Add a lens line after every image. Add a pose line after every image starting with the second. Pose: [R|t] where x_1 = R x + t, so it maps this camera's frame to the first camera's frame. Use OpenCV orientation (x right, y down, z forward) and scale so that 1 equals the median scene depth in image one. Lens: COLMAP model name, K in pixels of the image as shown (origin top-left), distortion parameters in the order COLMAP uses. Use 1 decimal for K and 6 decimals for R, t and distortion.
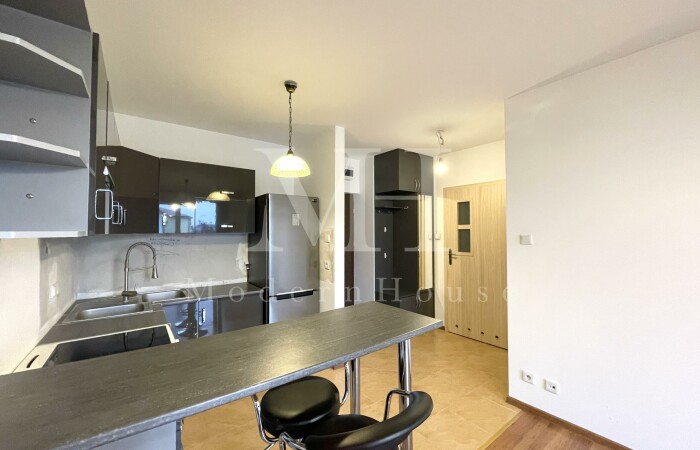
lens RADIAL K [[283.3, 0, 350.0], [0, 283.3, 225.0], [0, 0, 1]] dist [-0.001541, -0.000855]
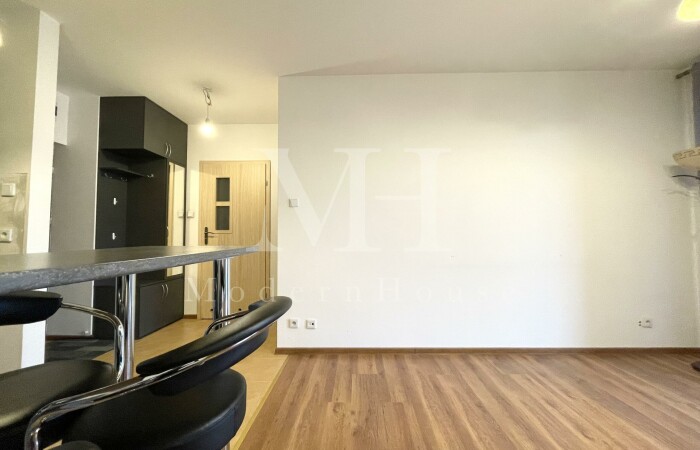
lens RADIAL K [[283.3, 0, 350.0], [0, 283.3, 225.0], [0, 0, 1]] dist [-0.001541, -0.000855]
pose [[0.624865, 0.035490, 0.779926, -0.073349], [-0.014889, 0.999326, -0.033544, 0.104268], [-0.780591, 0.009348, 0.624972, 0.065807]]
